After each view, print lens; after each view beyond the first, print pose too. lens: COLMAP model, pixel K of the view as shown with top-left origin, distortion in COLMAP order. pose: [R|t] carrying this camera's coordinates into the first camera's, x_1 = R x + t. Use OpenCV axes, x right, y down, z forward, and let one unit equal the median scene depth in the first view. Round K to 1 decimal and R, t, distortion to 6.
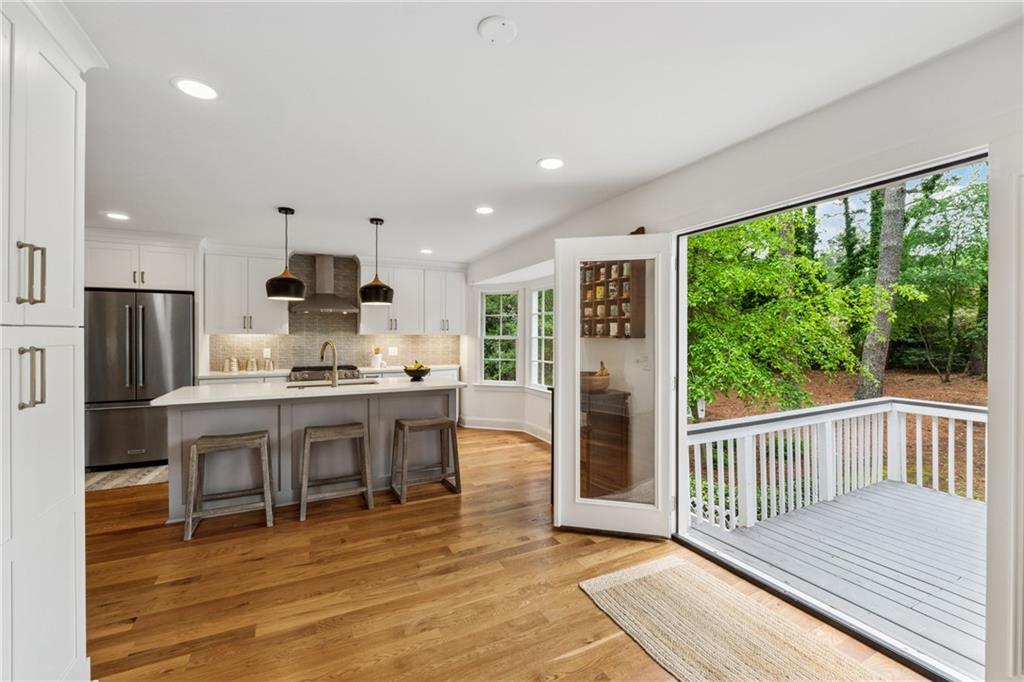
lens RADIAL K [[430.3, 0, 505.5], [0, 430.3, 337.9], [0, 0, 1]] dist [-0.000119, -0.000009]
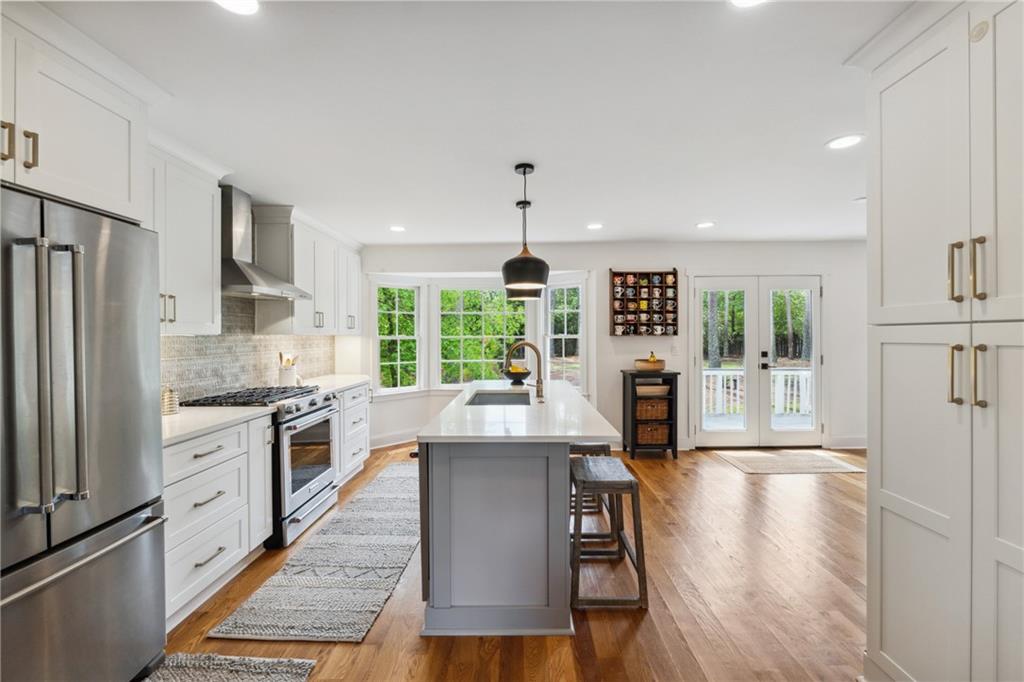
lens RADIAL K [[430.3, 0, 503.9], [0, 430.3, 337.6], [0, 0, 1]] dist [-0.000119, -0.000009]
pose [[0.463155, -0.004858, 0.886264, -0.938582], [0.010181, 0.999948, 0.000160, 0.000313], [-0.886219, 0.008949, 0.463181, 0.538530]]
